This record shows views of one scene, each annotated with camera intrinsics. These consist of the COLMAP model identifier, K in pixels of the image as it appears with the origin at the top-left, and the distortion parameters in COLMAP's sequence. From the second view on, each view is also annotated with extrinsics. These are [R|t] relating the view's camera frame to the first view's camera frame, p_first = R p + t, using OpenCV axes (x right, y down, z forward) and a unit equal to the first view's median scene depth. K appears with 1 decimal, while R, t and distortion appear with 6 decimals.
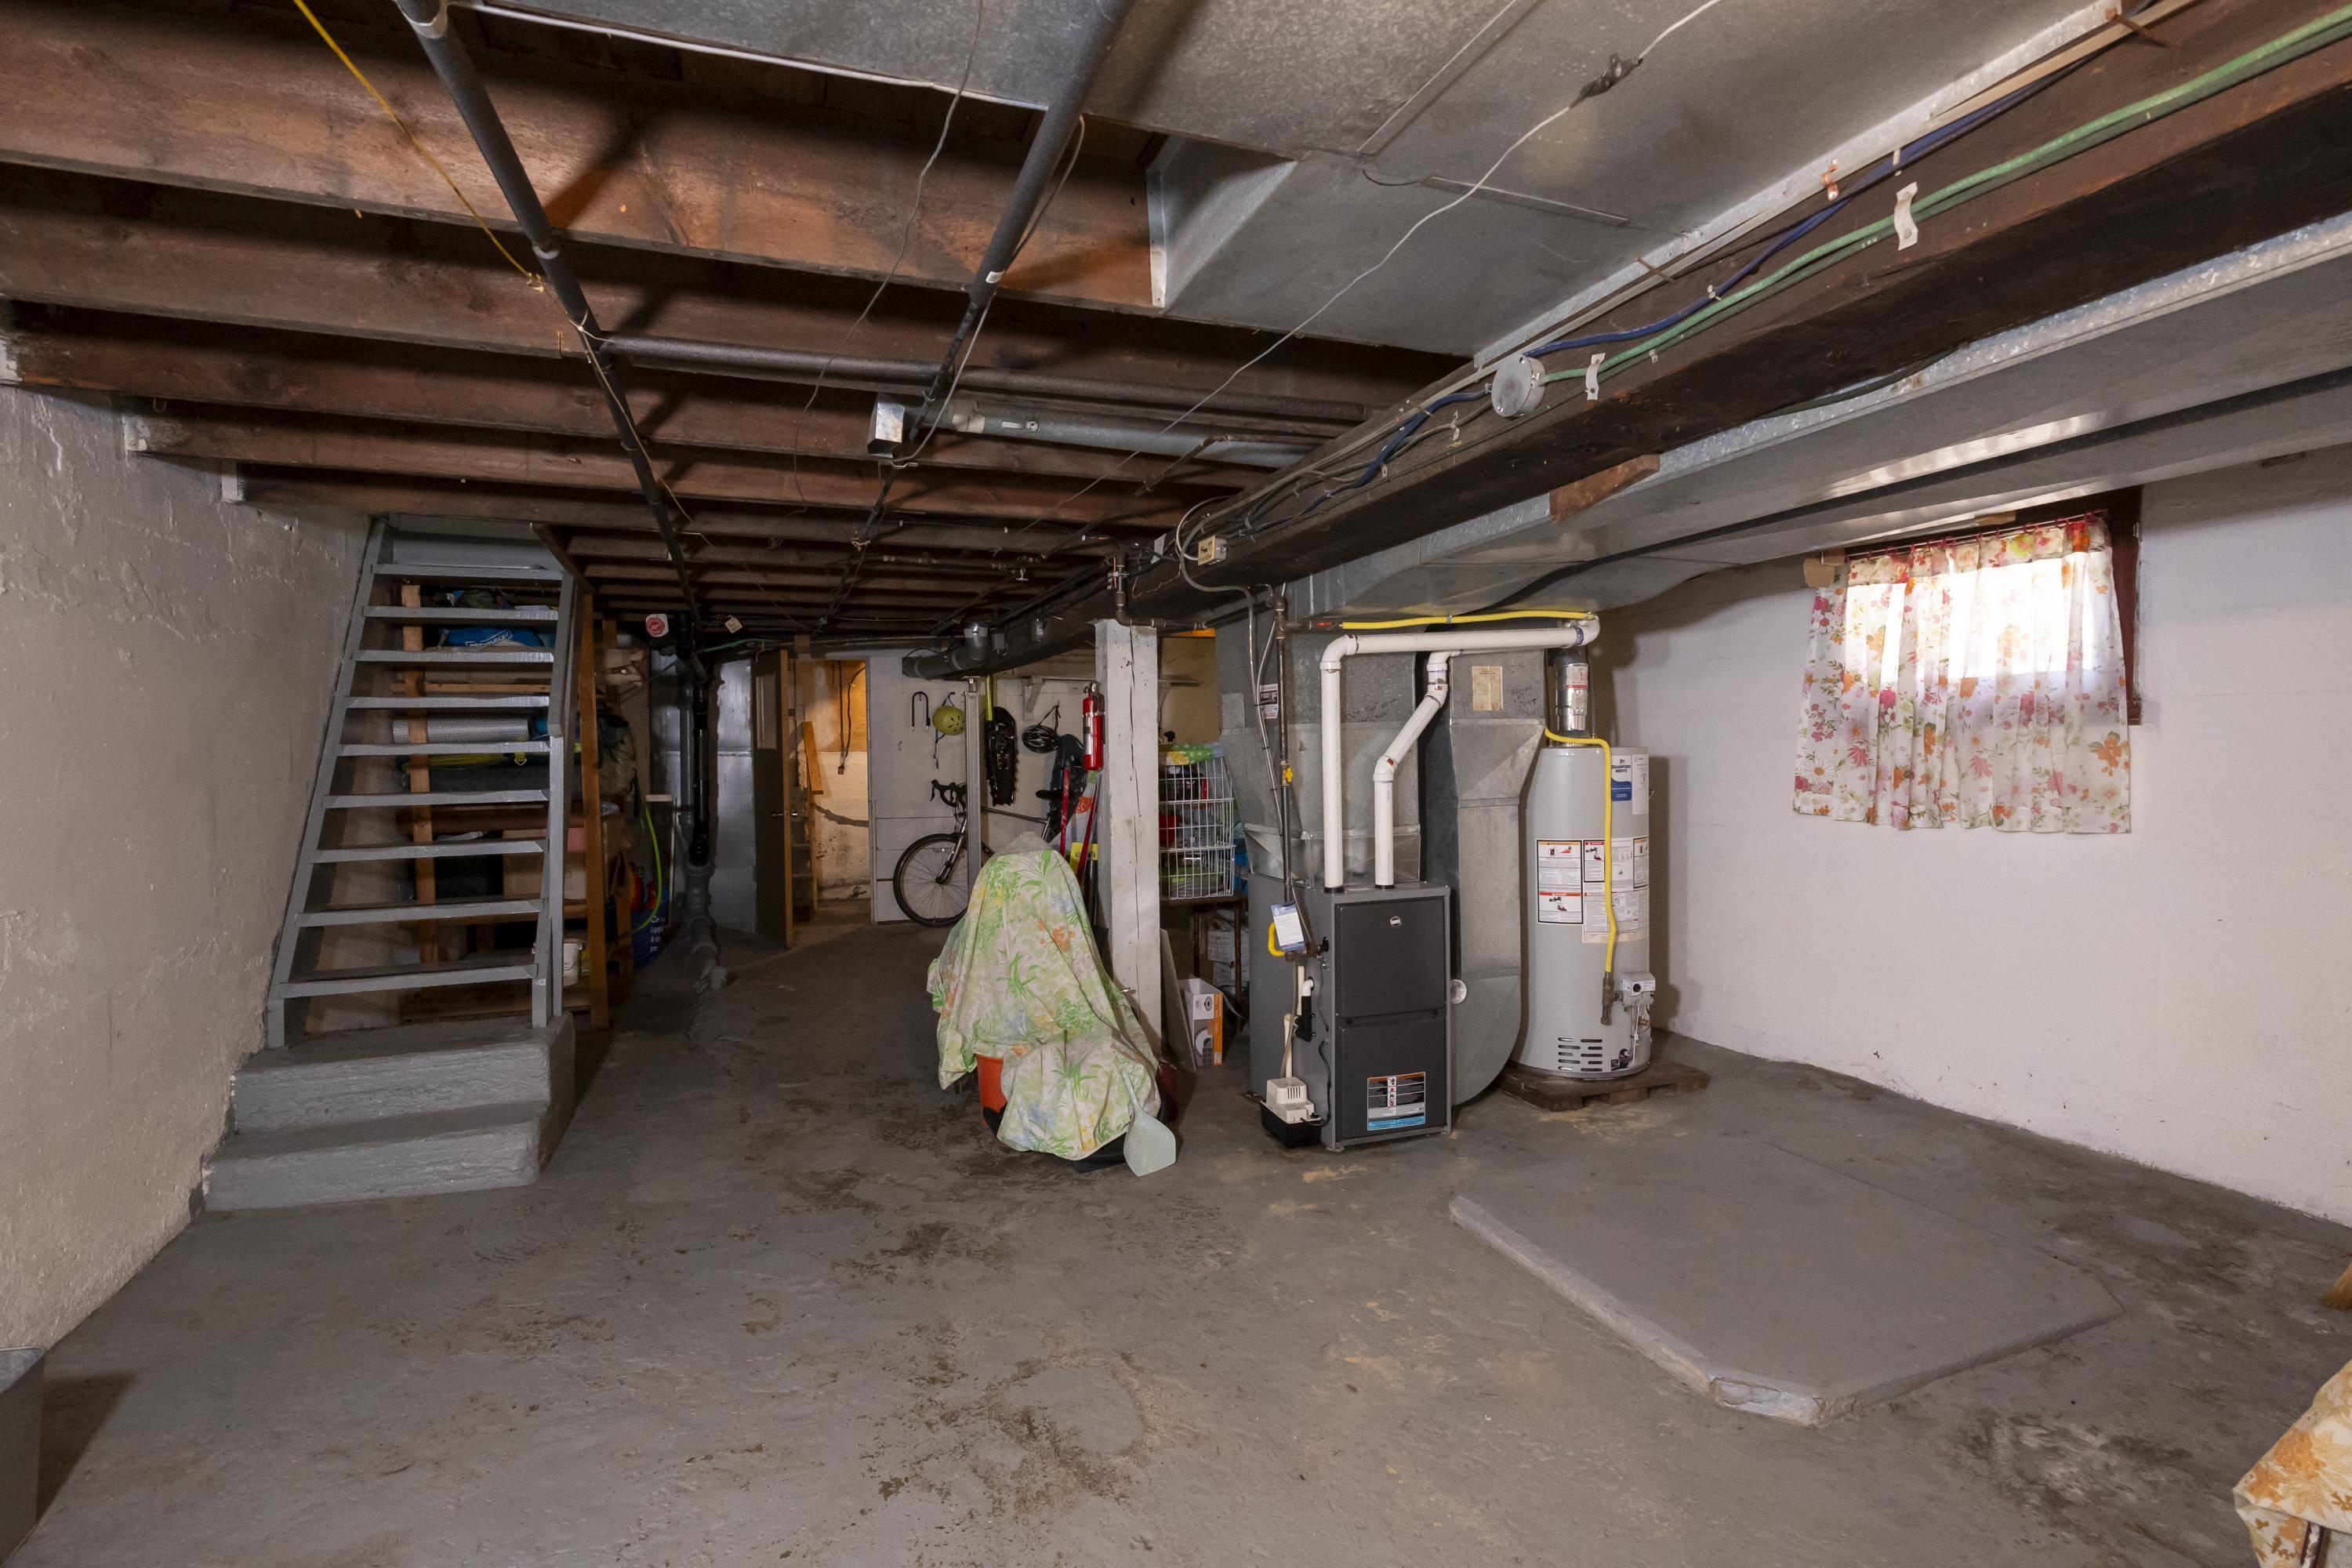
lens RADIAL K [[1184.3, 0, 1184.4], [0, 1184.3, 753.8], [0, 0, 1]] dist [-0.003740, -0.000163]
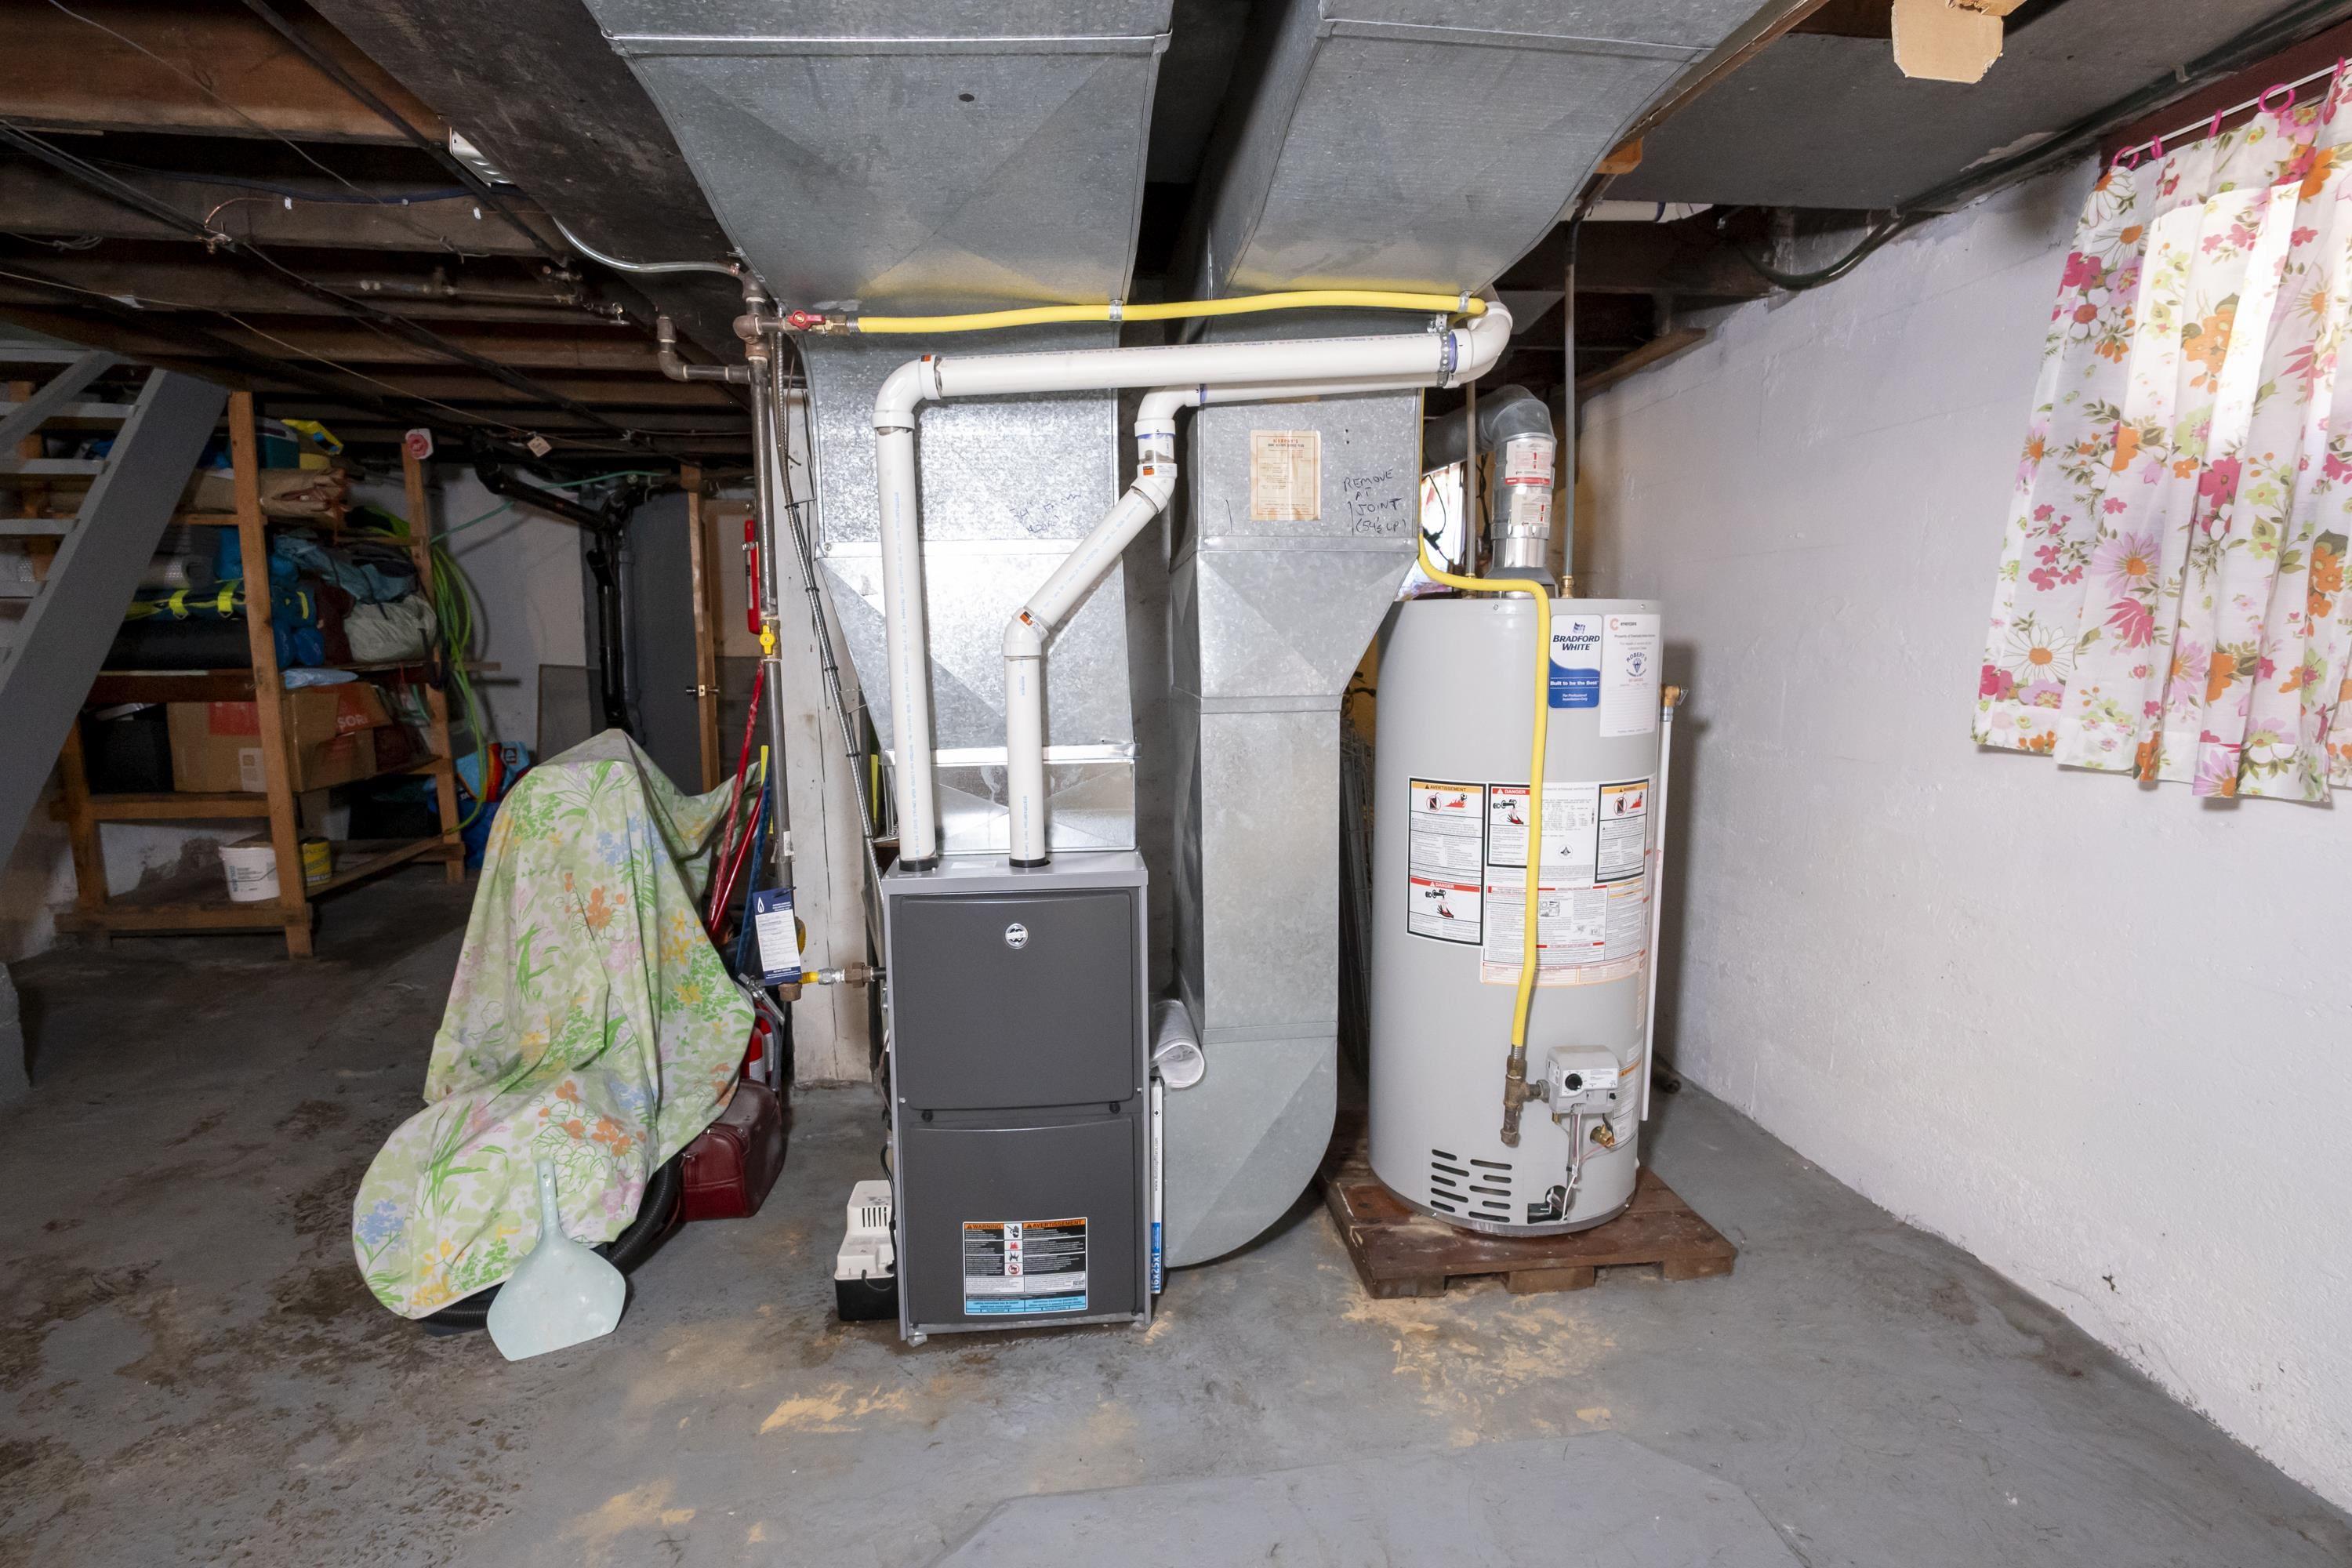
lens RADIAL K [[1191.2, 0, 1174.3], [0, 1191.2, 771.2], [0, 0, 1]] dist [0.002647, -0.000596]
pose [[0.971439, 0.041587, -0.233618, 0.333395], [-0.014837, 0.993242, 0.115113, 0.011268], [0.236826, -0.108359, 0.965490, 0.490202]]
